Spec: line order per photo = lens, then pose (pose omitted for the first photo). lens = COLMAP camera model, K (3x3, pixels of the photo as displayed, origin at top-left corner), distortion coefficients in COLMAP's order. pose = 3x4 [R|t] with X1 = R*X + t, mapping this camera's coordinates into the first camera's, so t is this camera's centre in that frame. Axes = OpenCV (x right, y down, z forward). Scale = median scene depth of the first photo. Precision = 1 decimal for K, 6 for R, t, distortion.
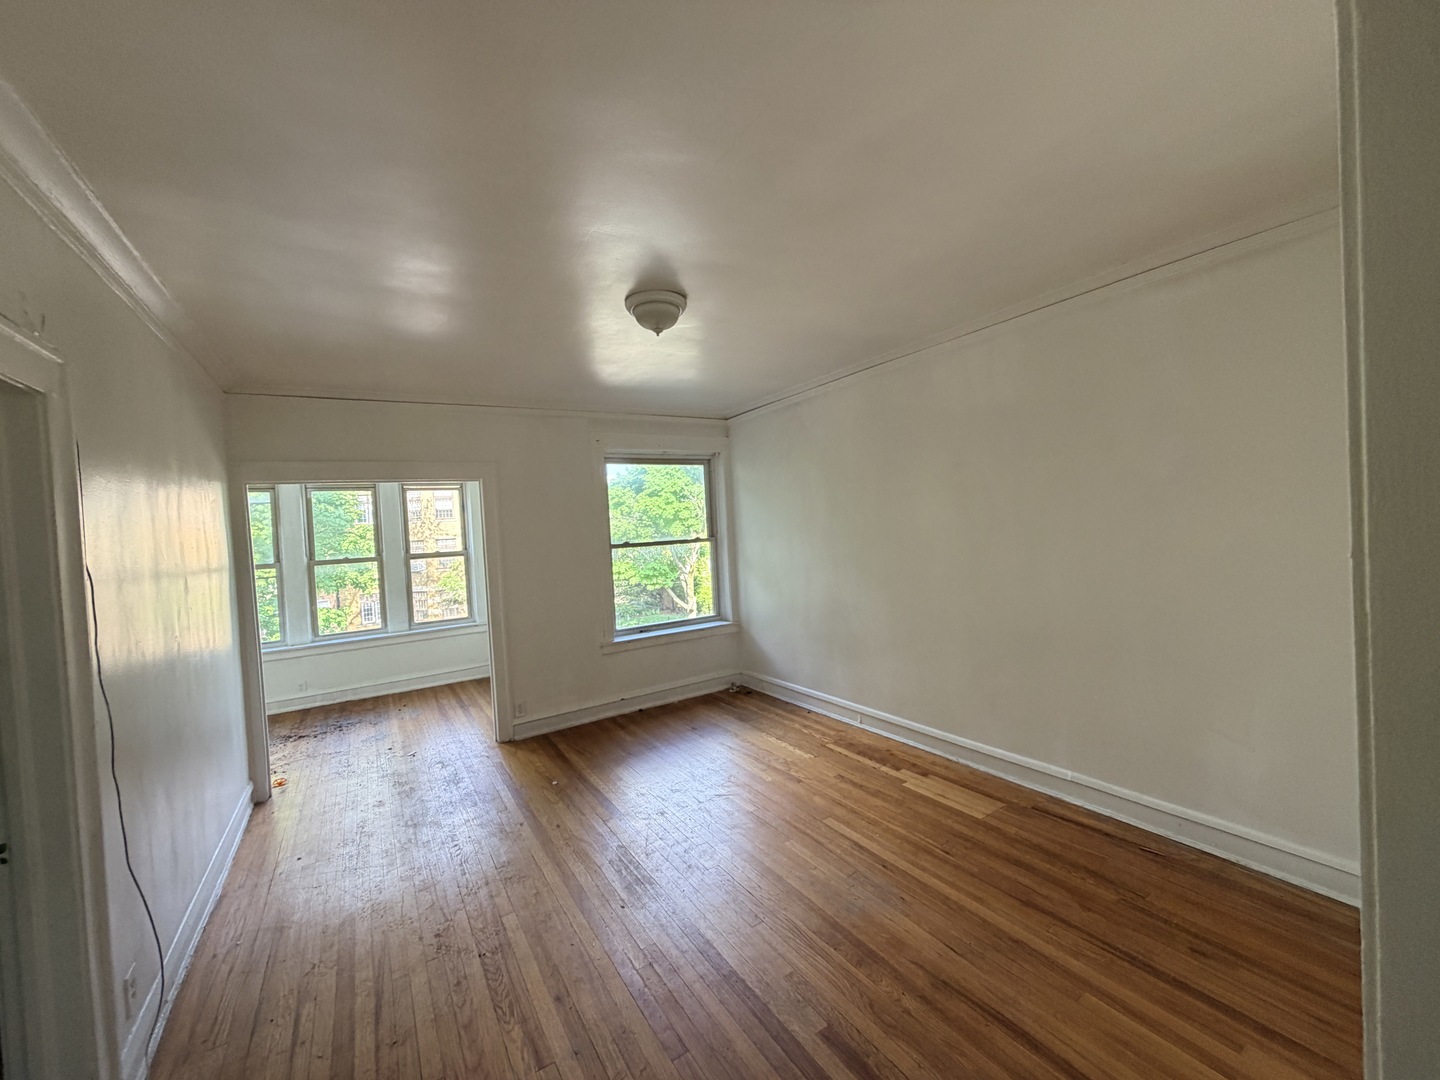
lens RADIAL K [[577.2, 0, 715.7], [0, 577.2, 536.3], [0, 0, 1]] dist [0.001045, 0.000036]
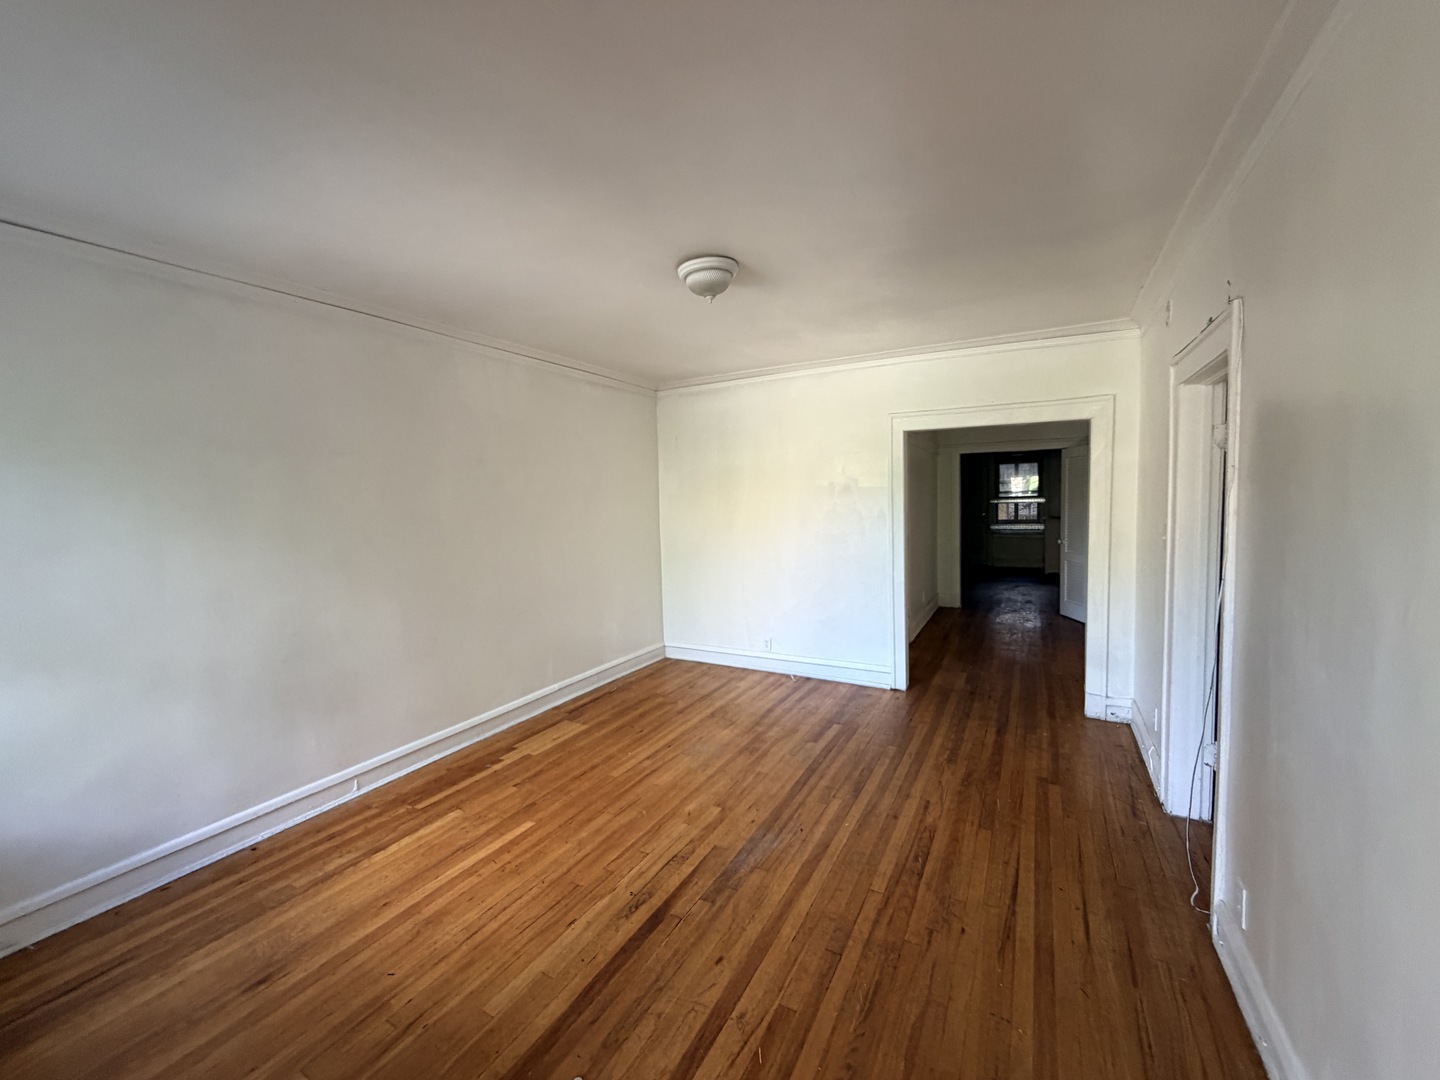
lens RADIAL K [[577.2, 0, 716.6], [0, 577.2, 537.4], [0, 0, 1]] dist [0.001045, 0.000036]
pose [[-0.491019, 0.009297, 0.871099, -0.747700], [0.065212, 0.997530, 0.026113, 0.022477], [-0.868705, 0.069628, -0.490412, 1.164066]]
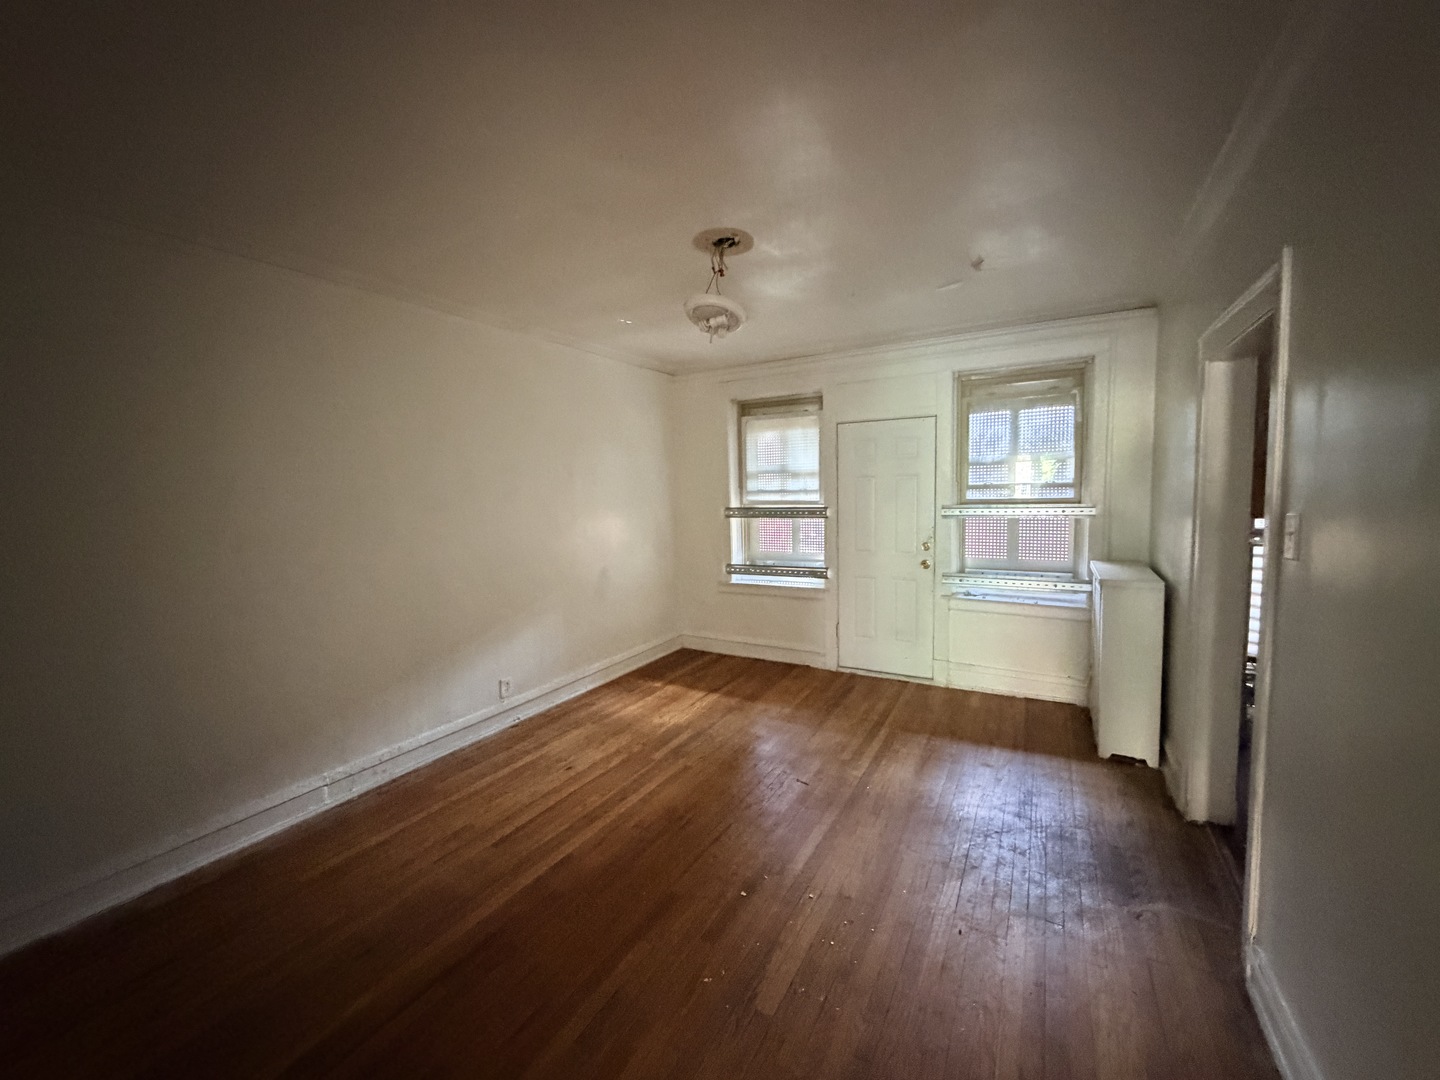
lens RADIAL K [[577.2, 0, 716.4], [0, 577.2, 529.6], [0, 0, 1]] dist [0.001045, 0.000036]
pose [[-0.484540, 0.011251, 0.874697, -0.705544], [0.078279, 0.996463, 0.030545, 0.020619], [-0.871260, 0.083271, -0.483707, 1.098154]]
